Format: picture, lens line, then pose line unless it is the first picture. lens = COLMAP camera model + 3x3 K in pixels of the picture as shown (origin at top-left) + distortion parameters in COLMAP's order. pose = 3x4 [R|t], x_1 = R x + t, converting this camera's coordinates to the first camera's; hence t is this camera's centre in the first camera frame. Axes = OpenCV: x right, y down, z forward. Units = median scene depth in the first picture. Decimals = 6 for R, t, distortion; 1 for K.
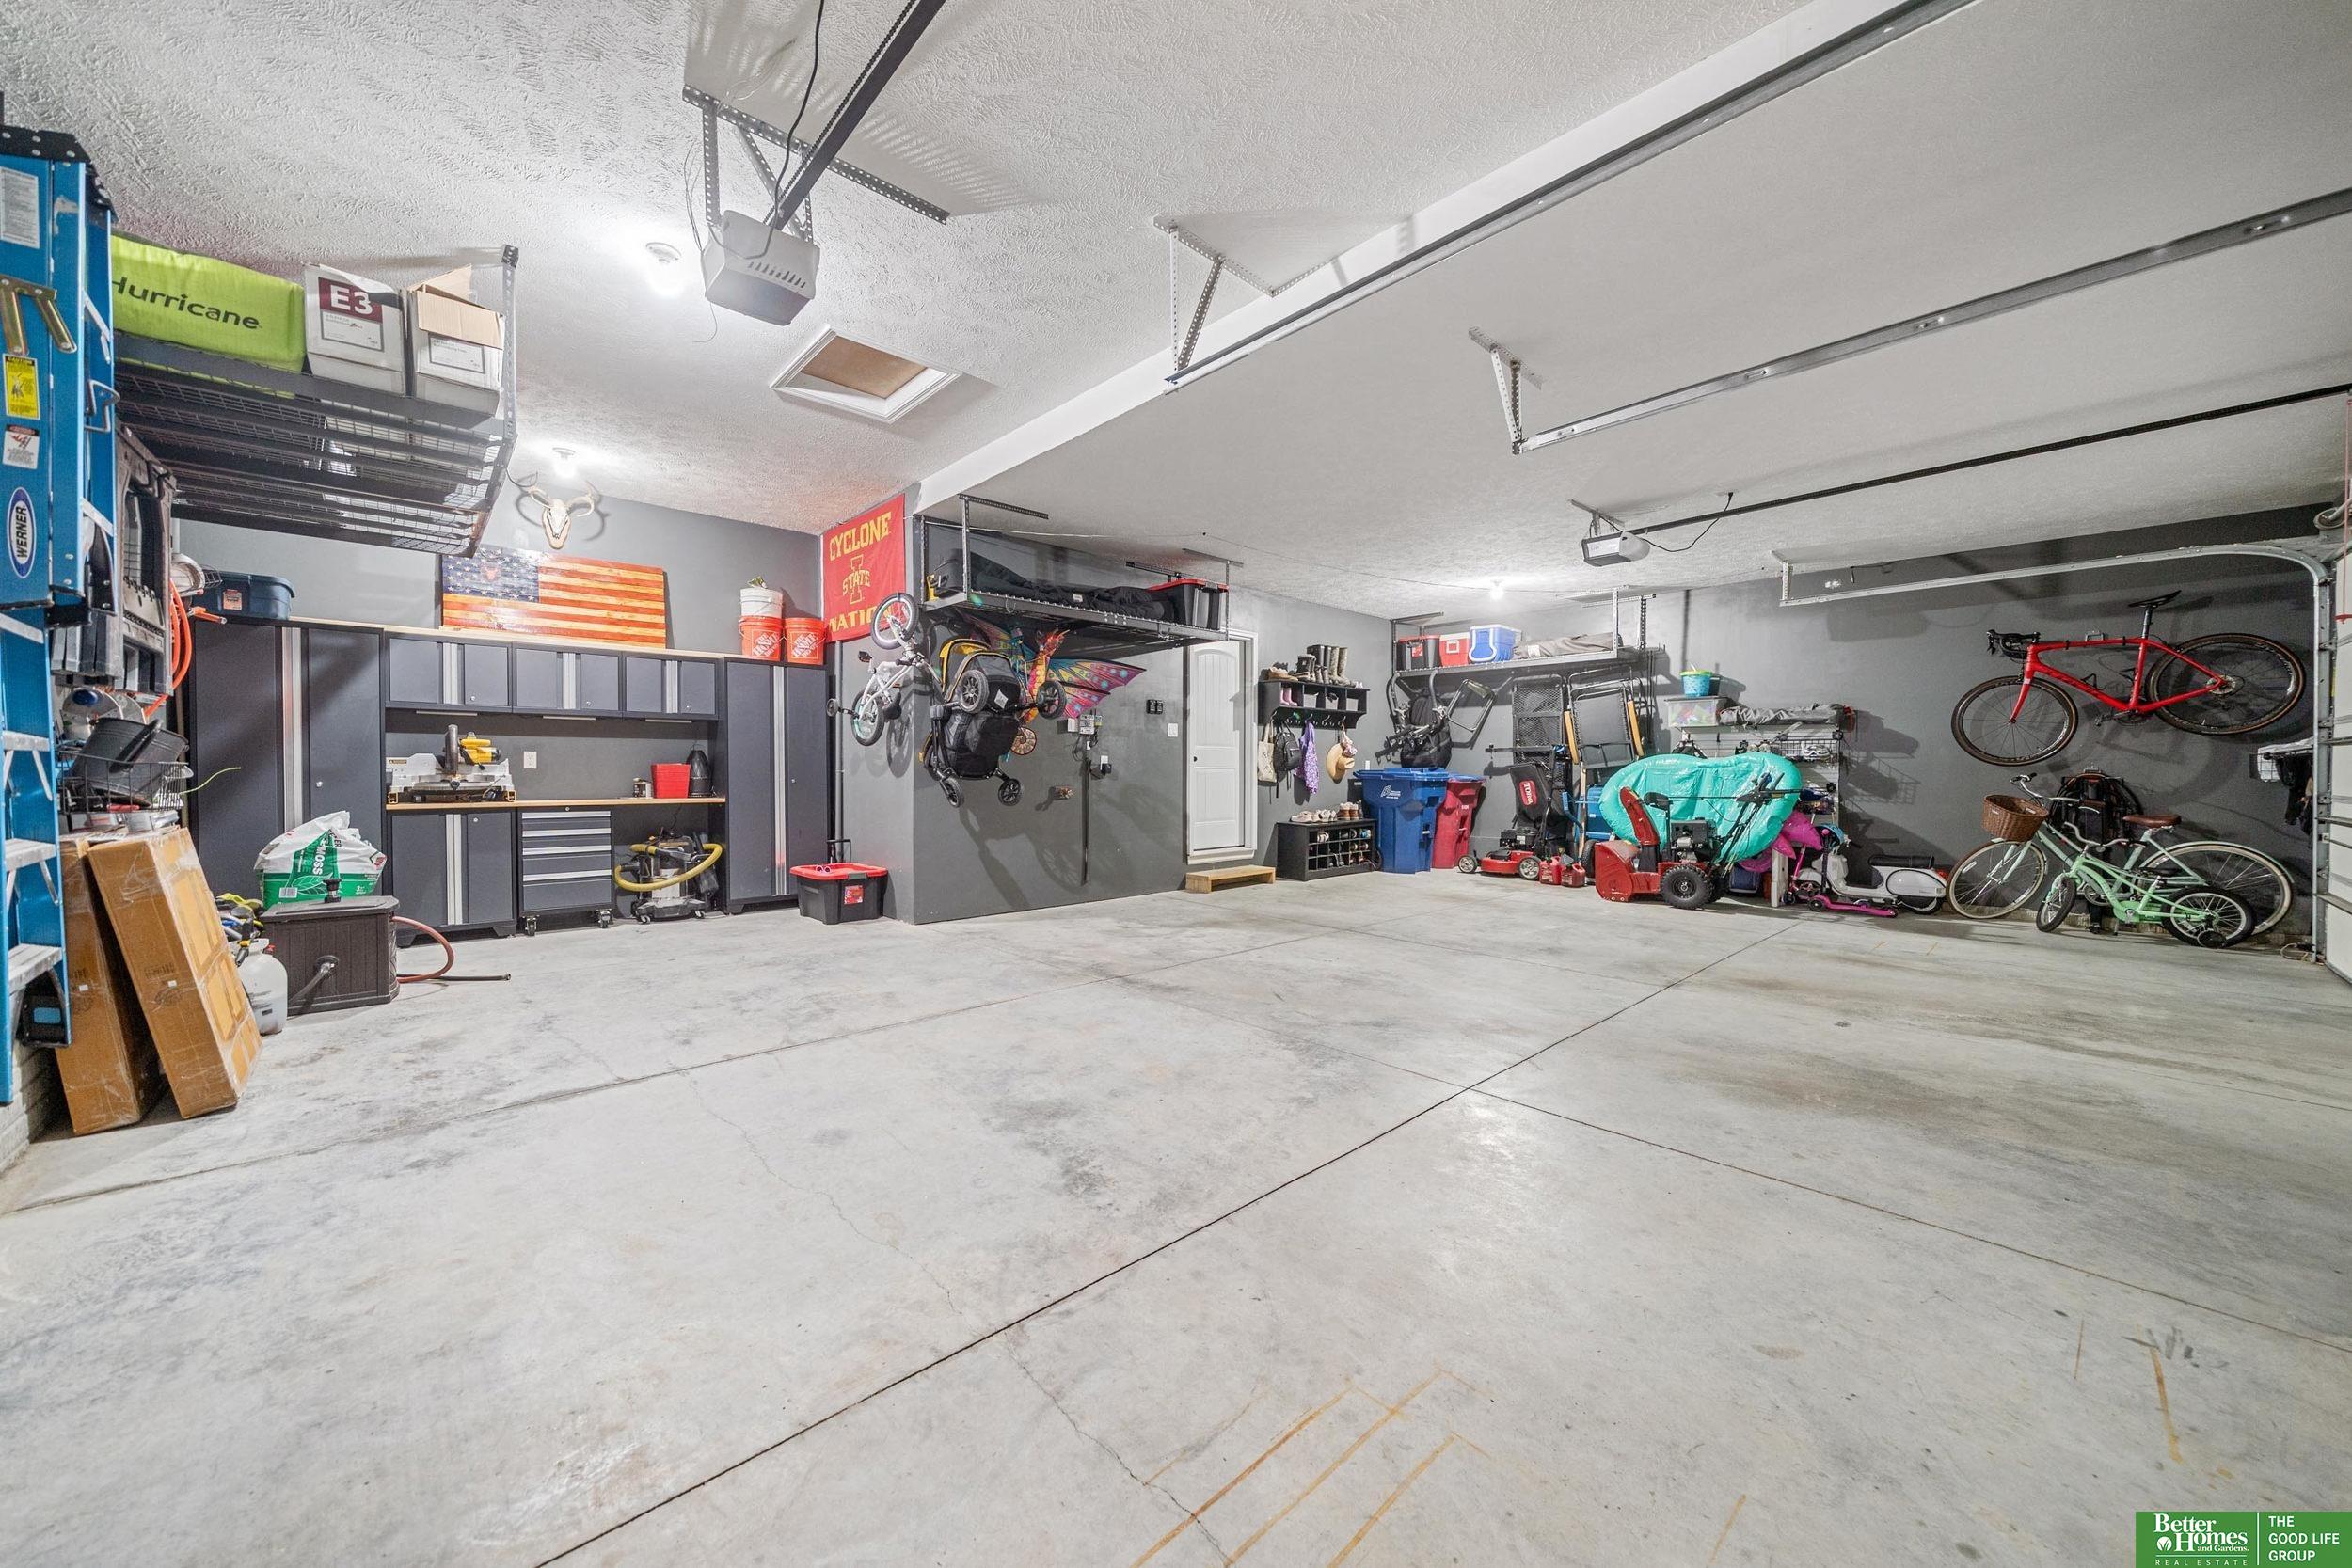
lens RADIAL K [[811.9, 0, 1166.1], [0, 811.9, 779.4], [0, 0, 1]] dist [-0.007159, 0.000189]
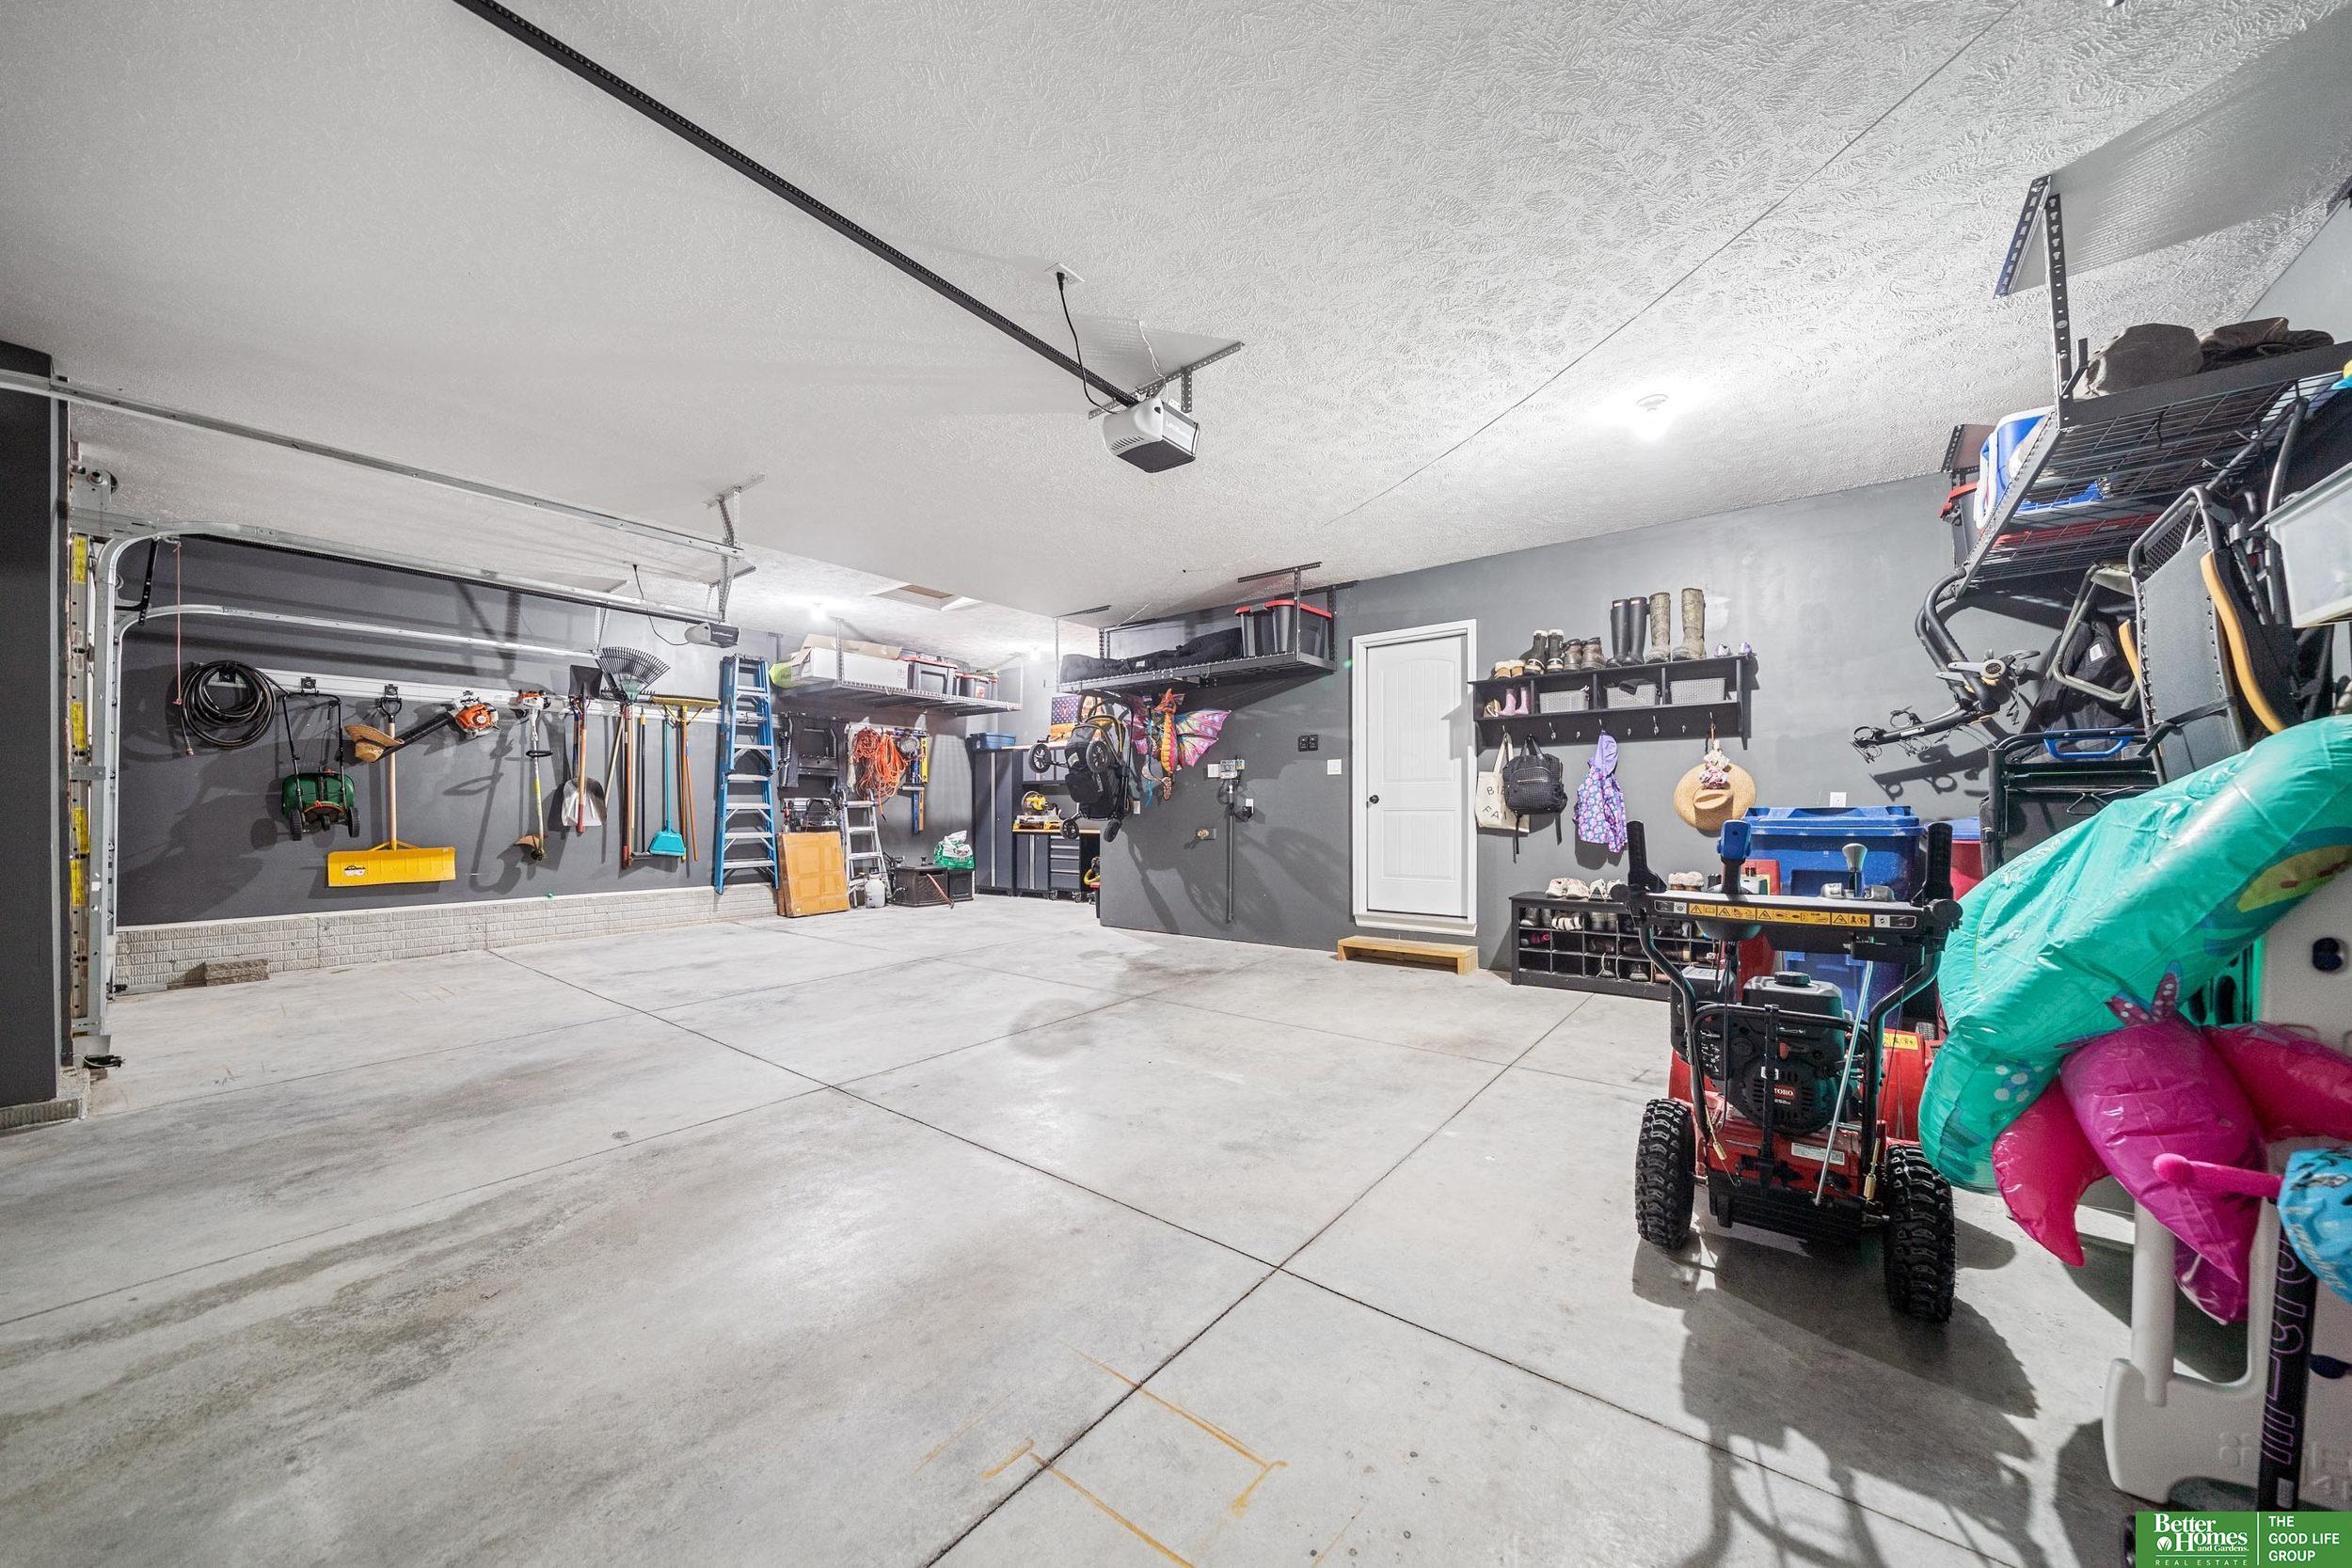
lens RADIAL K [[811.9, 0, 1167.0], [0, 811.9, 807.8], [0, 0, 1]] dist [-0.007159, 0.000189]
pose [[0.184148, -0.006569, -0.982877, 0.970958], [-0.009218, 0.999922, -0.008410, -0.009342], [0.982855, 0.010609, 0.184073, 0.778334]]
